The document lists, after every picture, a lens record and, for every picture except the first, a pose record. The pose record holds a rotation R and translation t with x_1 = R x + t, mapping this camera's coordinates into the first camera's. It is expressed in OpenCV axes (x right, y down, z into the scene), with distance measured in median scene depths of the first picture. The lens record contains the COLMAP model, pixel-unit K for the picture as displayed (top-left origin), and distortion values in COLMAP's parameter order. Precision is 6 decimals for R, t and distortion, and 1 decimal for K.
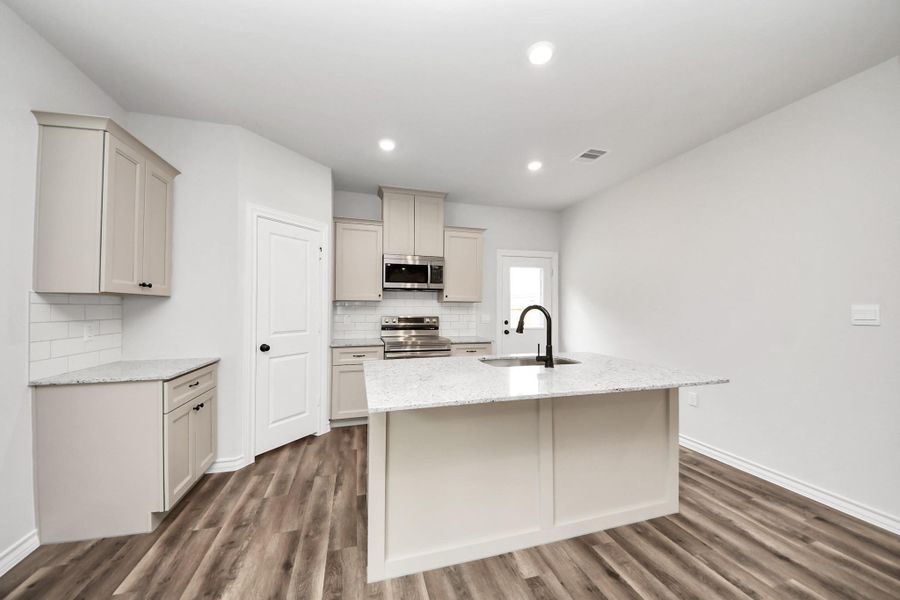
lens RADIAL K [[330.7, 0, 445.2], [0, 330.7, 295.9], [0, 0, 1]] dist [-0.009789, -0.002899]
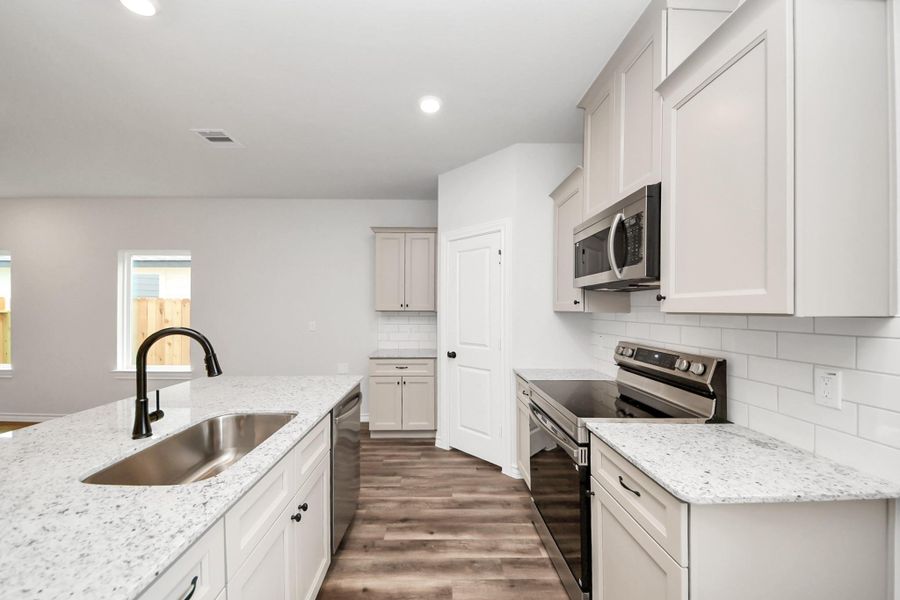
lens RADIAL K [[326.2, 0, 444.0], [0, 326.2, 310.0], [0, 0, 1]] dist [-0.007429, -0.003551]
pose [[-0.256323, -0.009468, -0.966545, 0.452947], [0.027382, 0.999480, -0.017052, 0.015858], [0.966203, -0.030837, -0.255931, 1.046349]]
